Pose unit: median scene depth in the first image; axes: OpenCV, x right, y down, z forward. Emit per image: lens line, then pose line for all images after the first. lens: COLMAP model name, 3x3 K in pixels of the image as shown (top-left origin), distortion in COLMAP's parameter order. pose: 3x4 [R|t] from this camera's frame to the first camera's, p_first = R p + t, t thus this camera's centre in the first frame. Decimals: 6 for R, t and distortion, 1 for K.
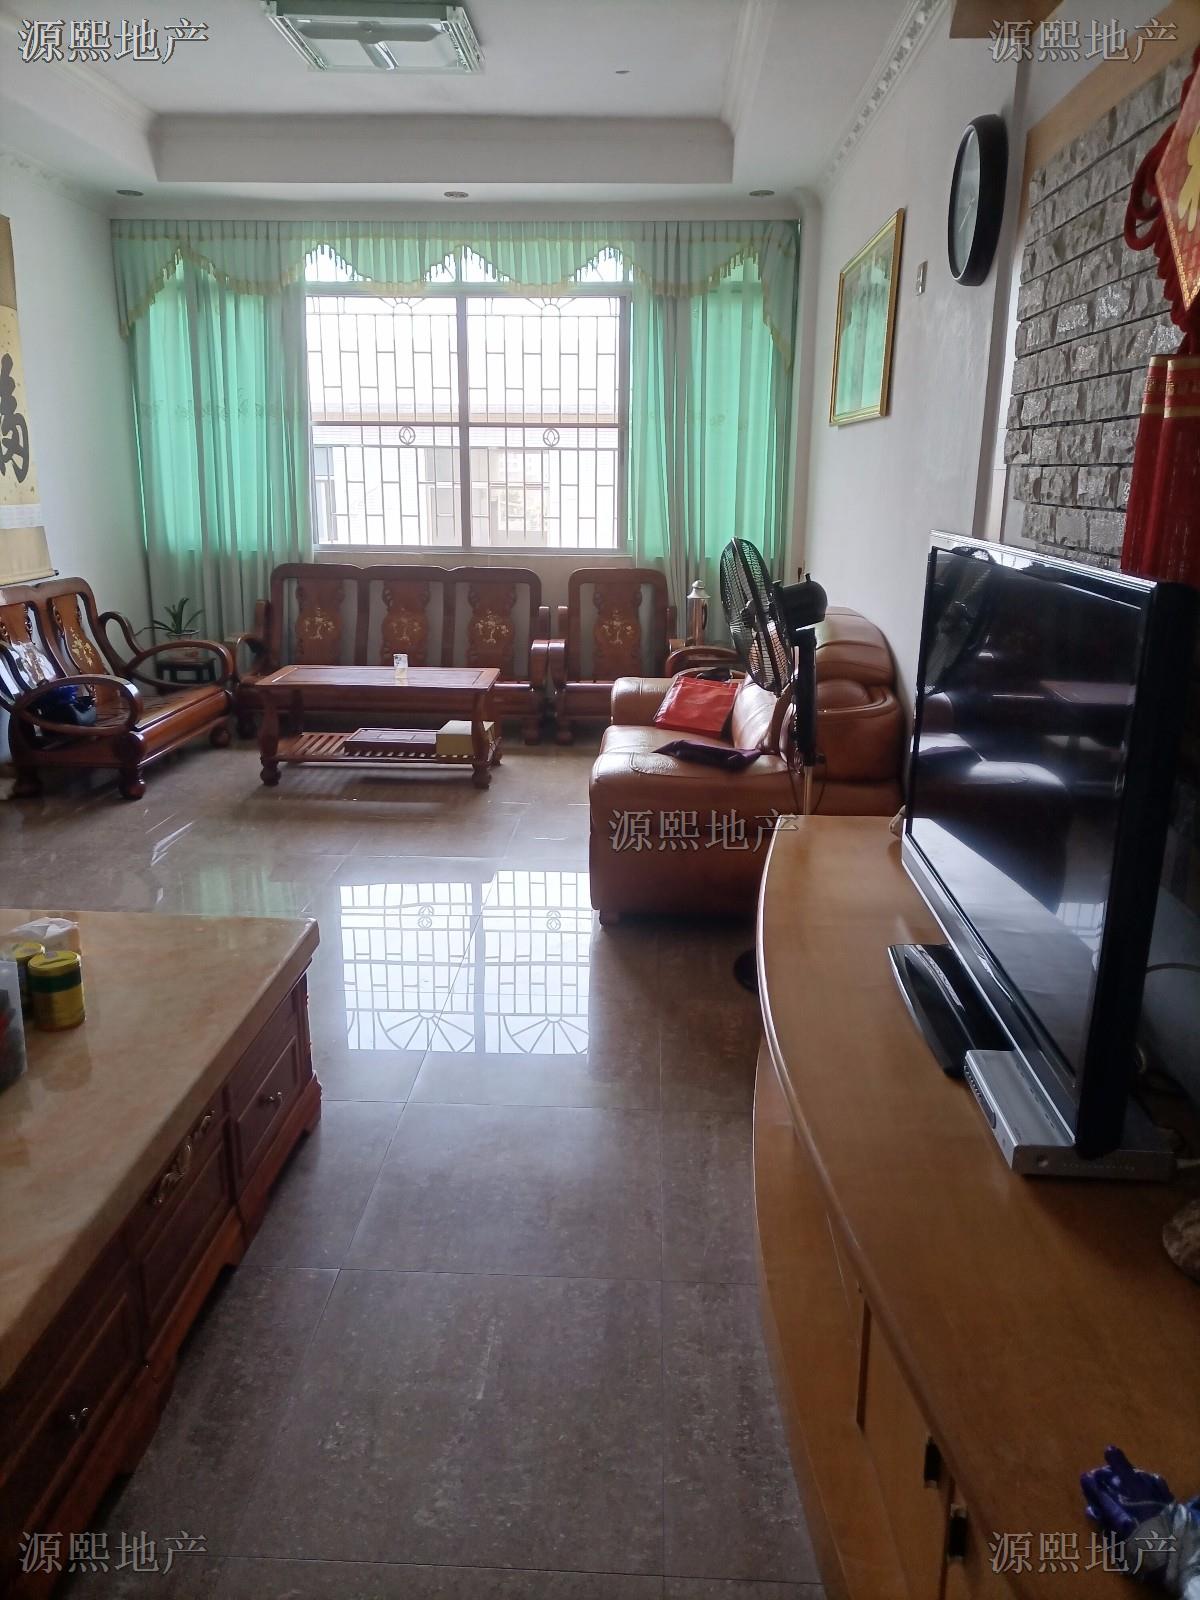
lens RADIAL K [[1178.7, 0, 597.7], [0, 1178.7, 802.3], [0, 0, 1]] dist [0.036167, -0.020571]
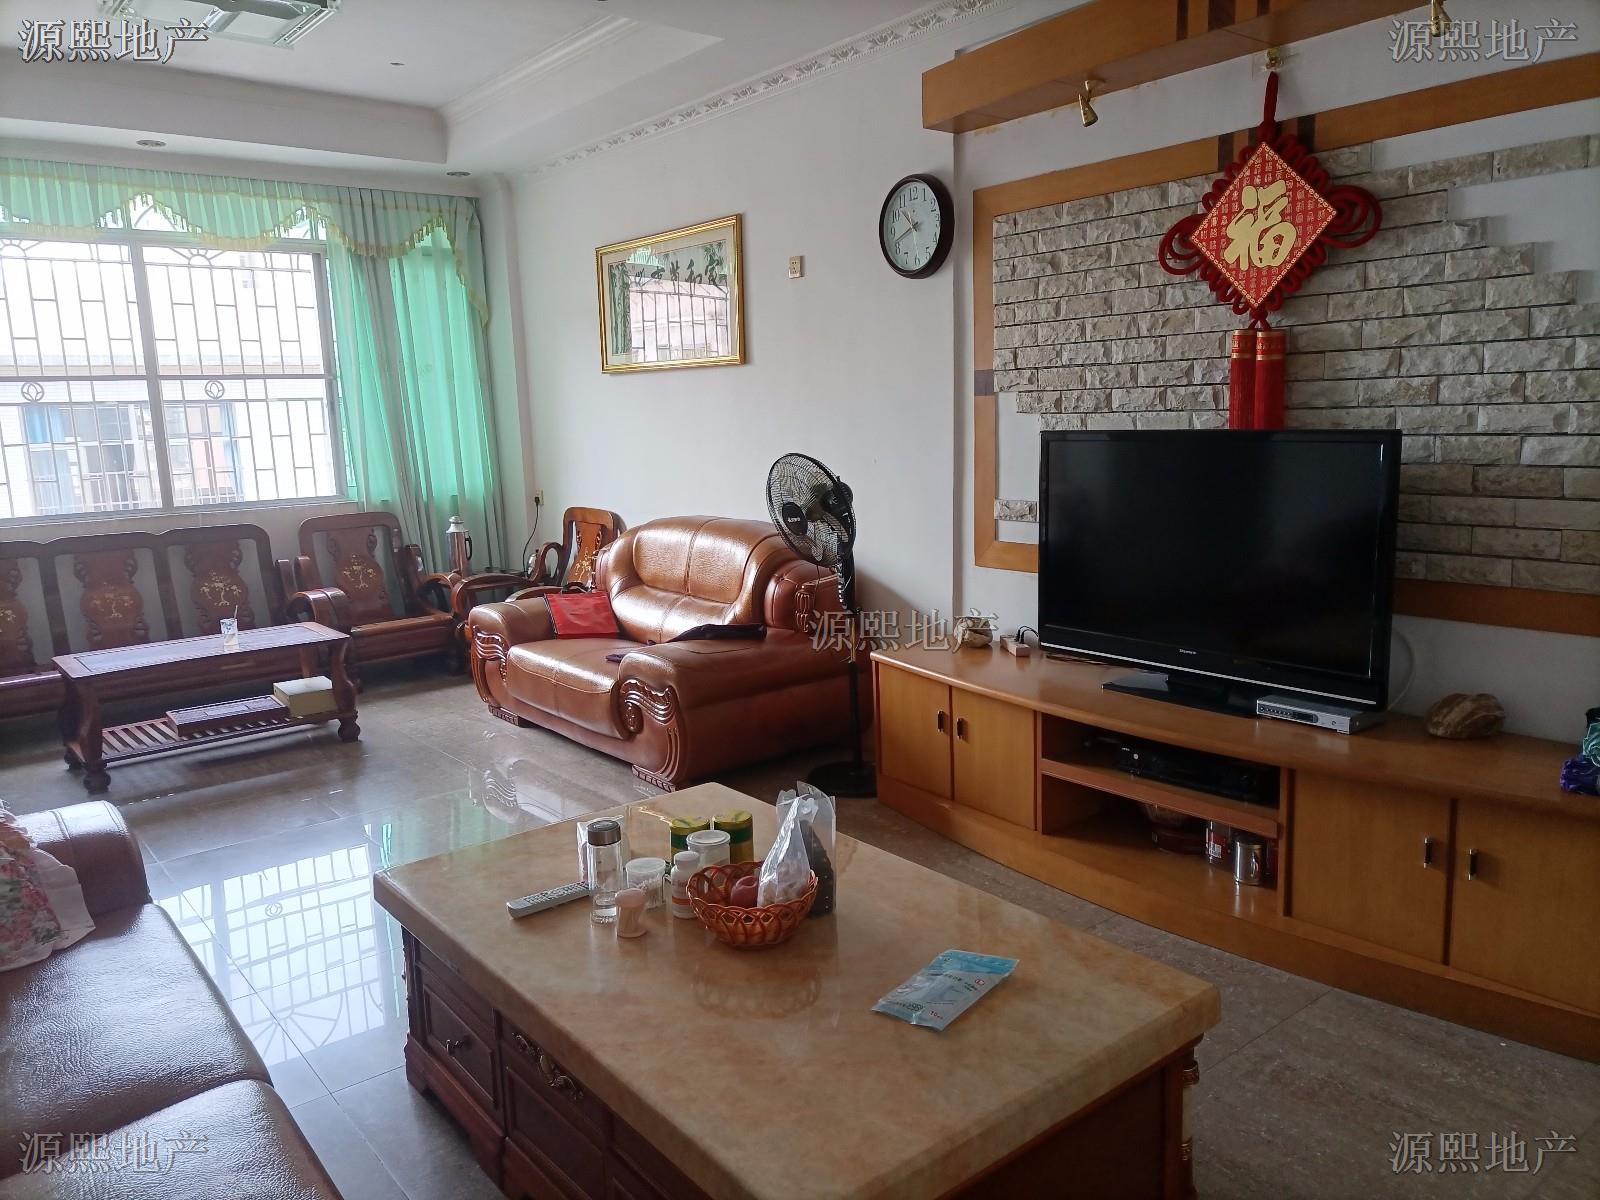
lens RADIAL K [[1178.7, 0, 797.2], [0, 1178.7, 599.8], [0, 0, 1]] dist [0.036167, -0.020571]
pose [[0.749623, -0.141345, 0.646596, -0.376639], [0.217011, 0.975415, -0.038364, -0.007358], [-0.625277, 0.169077, 0.761867, 0.013742]]
